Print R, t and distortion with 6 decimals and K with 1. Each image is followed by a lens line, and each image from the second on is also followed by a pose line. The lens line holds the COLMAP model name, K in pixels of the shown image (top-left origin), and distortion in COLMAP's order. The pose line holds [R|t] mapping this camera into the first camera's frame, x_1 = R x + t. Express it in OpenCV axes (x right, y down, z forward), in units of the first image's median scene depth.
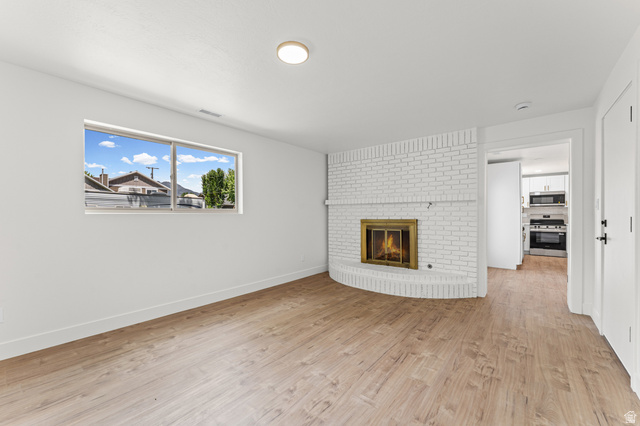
lens RADIAL K [[255.6, 0, 321.0], [0, 255.6, 213.4], [0, 0, 1]] dist [0.000311, -0.000103]
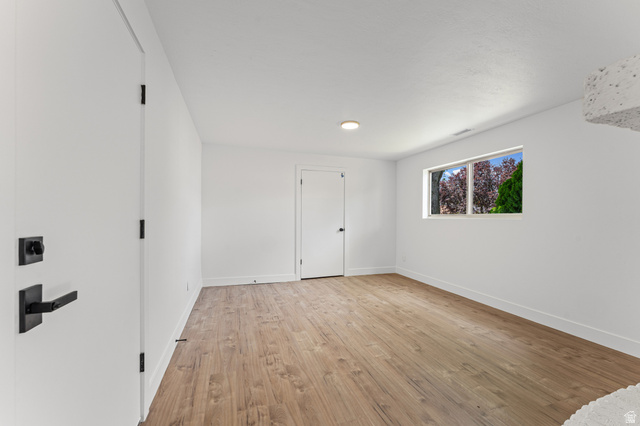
lens RADIAL K [[255.6, 0, 318.3], [0, 255.6, 216.4], [0, 0, 1]] dist [0.000311, -0.000103]
pose [[-0.527874, -0.008054, -0.849284, 1.113809], [-0.005920, 0.999966, -0.005804, 0.002540], [0.849302, 0.001964, -0.527904, 1.317506]]
